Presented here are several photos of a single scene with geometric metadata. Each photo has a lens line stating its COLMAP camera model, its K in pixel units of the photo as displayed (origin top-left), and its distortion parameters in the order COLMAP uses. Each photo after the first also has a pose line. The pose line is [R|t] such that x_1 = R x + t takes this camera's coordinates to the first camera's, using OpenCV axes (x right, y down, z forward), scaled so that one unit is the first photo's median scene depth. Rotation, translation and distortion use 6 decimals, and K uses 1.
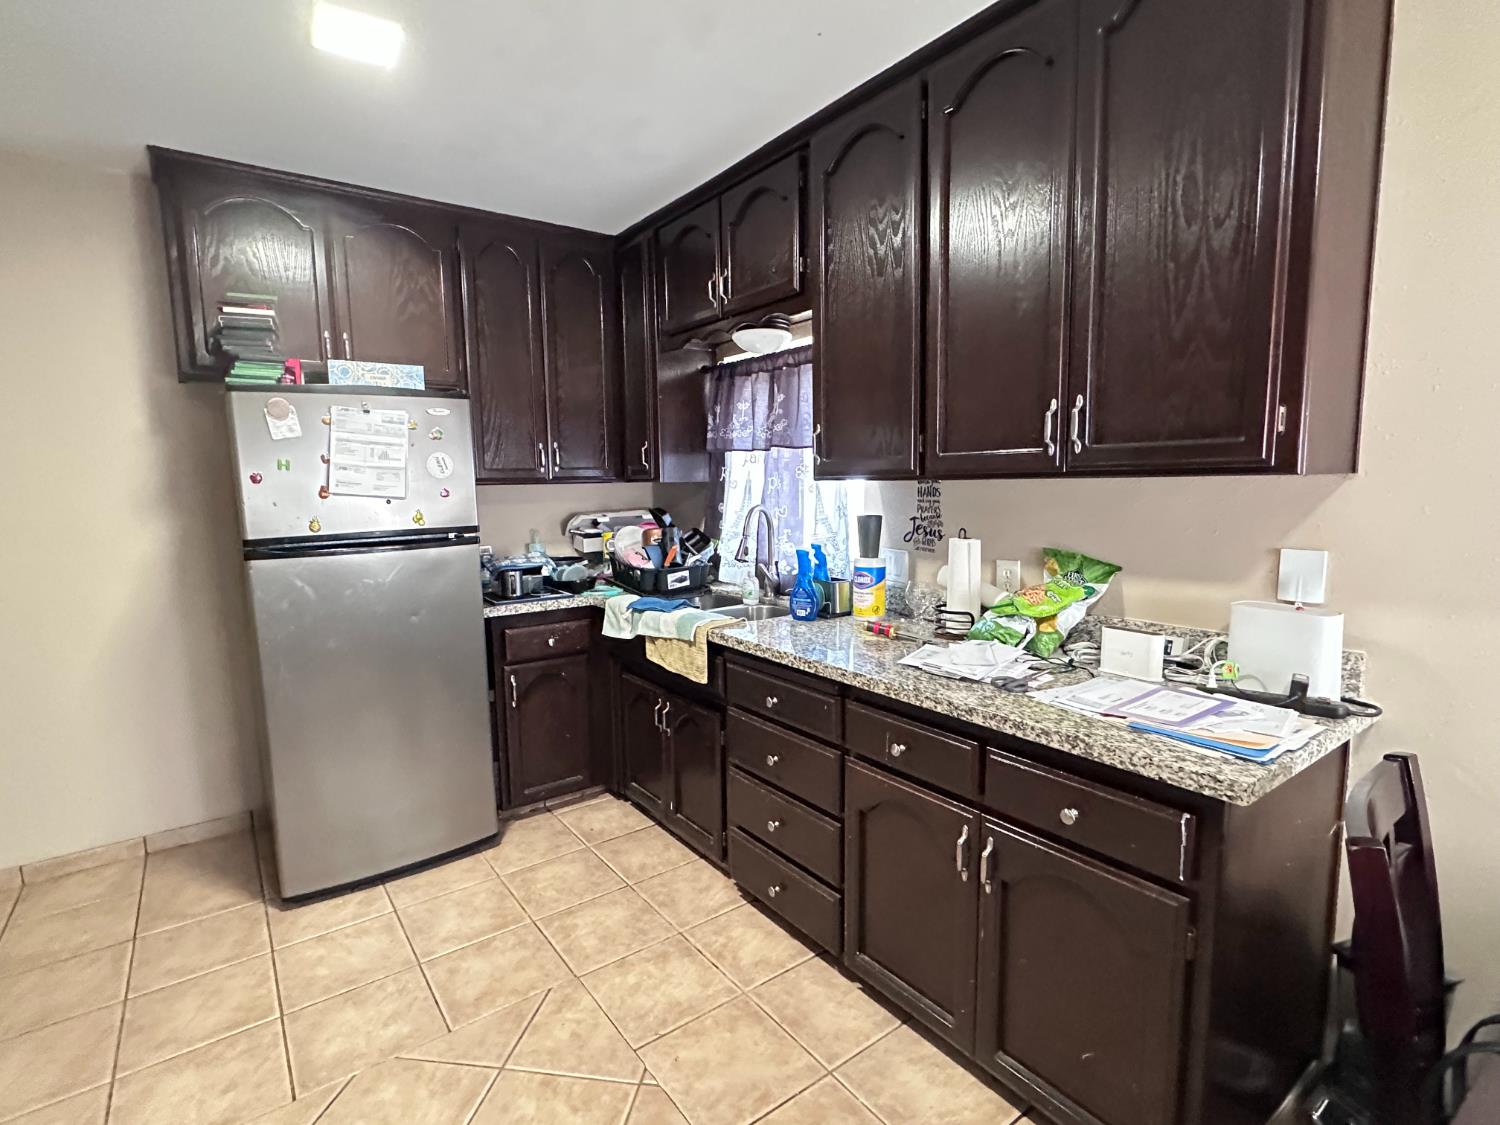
lens RADIAL K [[741.5, 0, 754.3], [0, 741.5, 567.7], [0, 0, 1]] dist [0.000348, 0.000122]
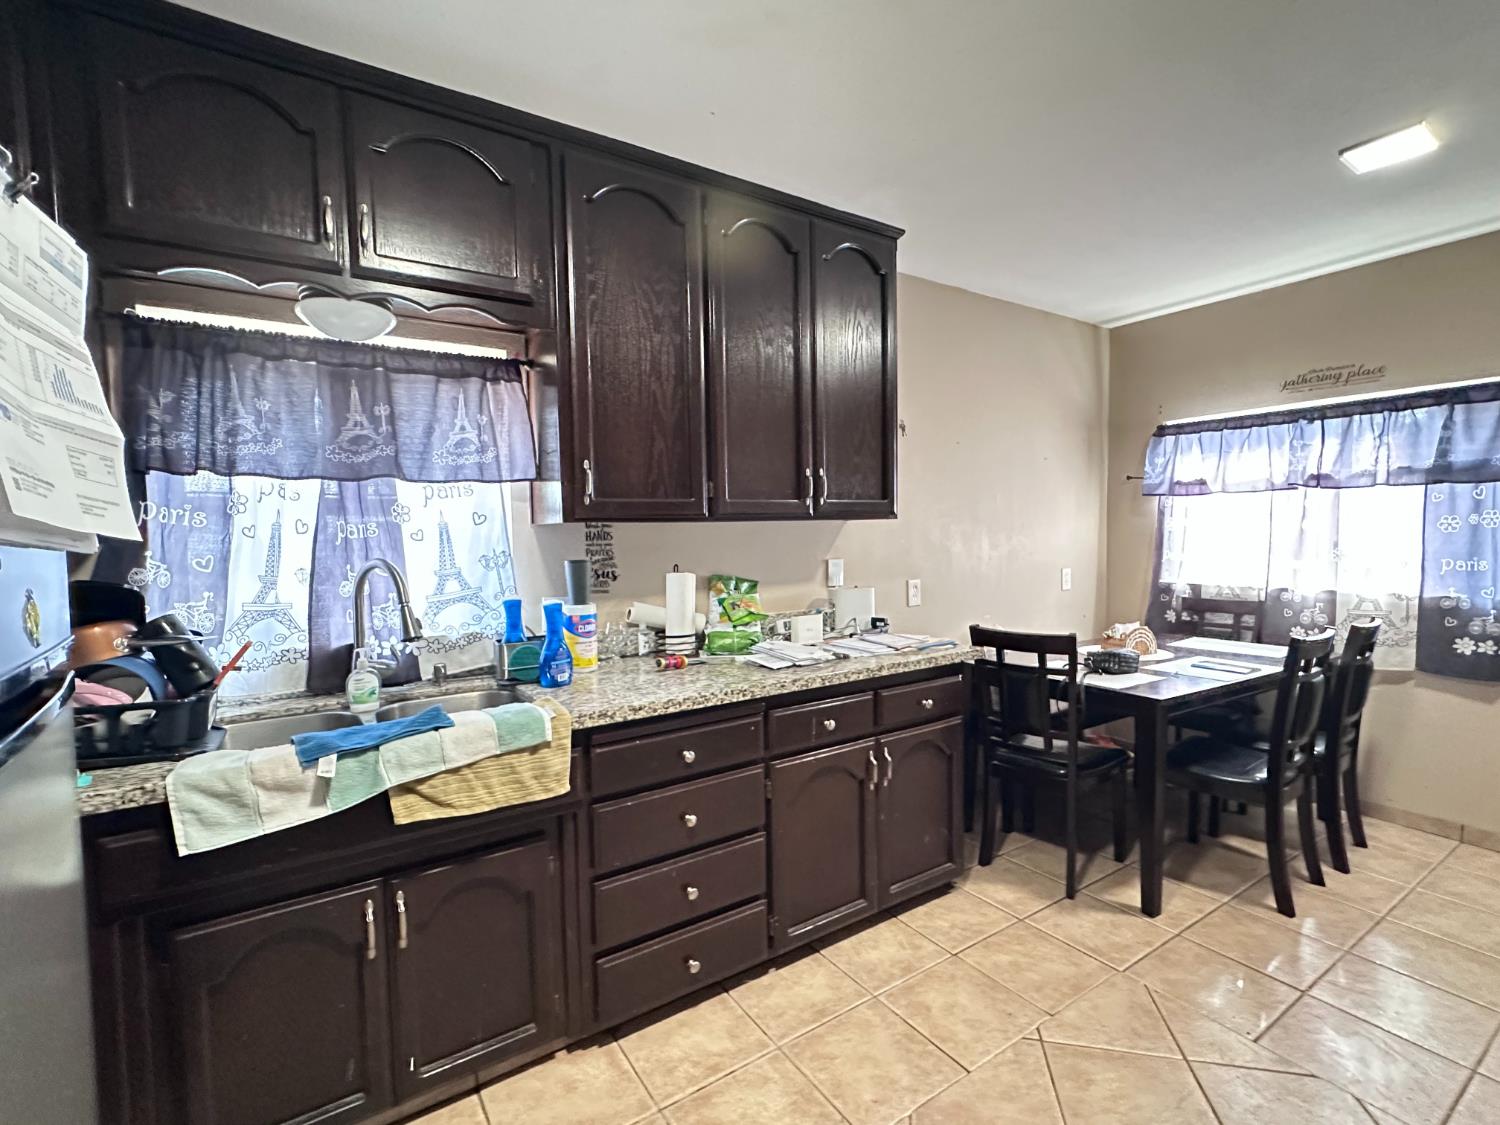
lens RADIAL K [[683.1, 0, 754.0], [0, 683.1, 564.9], [0, 0, 1]] dist [0.000694, -0.000004]
pose [[0.056770, -0.039191, 0.997618, -0.693535], [0.136276, 0.990181, 0.031144, -0.060322], [-0.989043, 0.134183, 0.061554, 0.711989]]
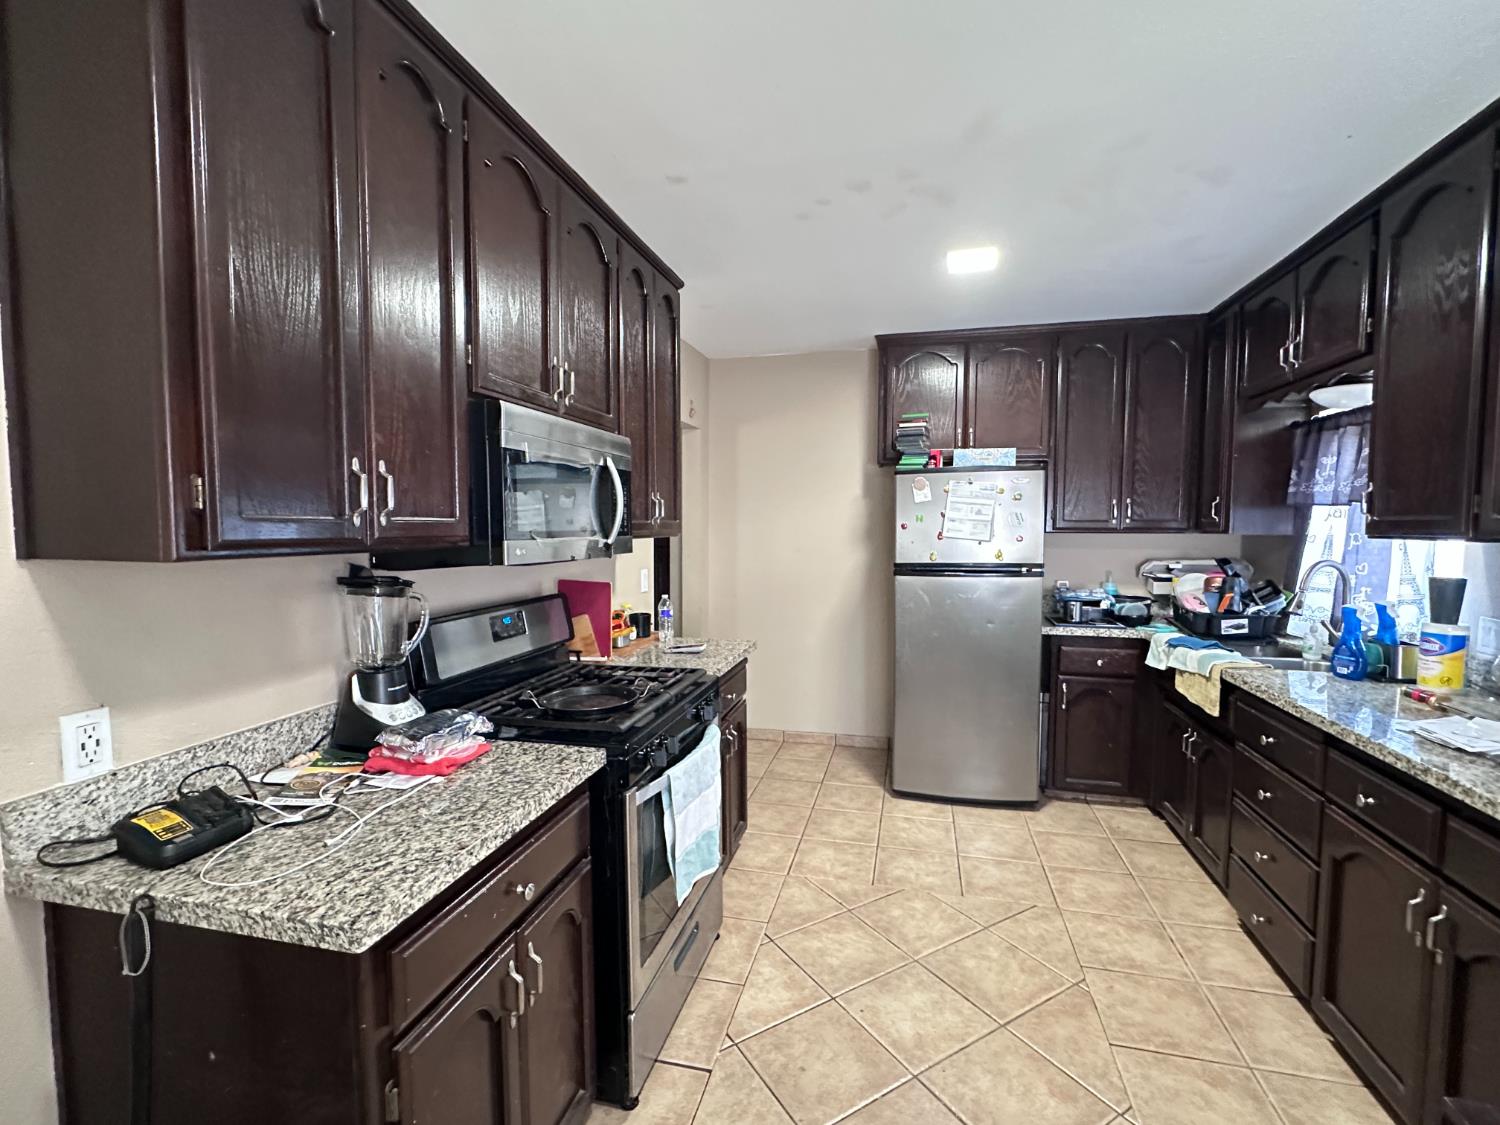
lens RADIAL K [[686.9, 0, 748.2], [0, 686.9, 565.8], [0, 0, 1]] dist [-0.003062, -0.000414]
pose [[0.637812, 0.062796, -0.767628, 0.250232], [-0.104514, 0.994508, -0.005484, 0.009861], [0.763068, 0.083726, 0.640873, -0.206312]]
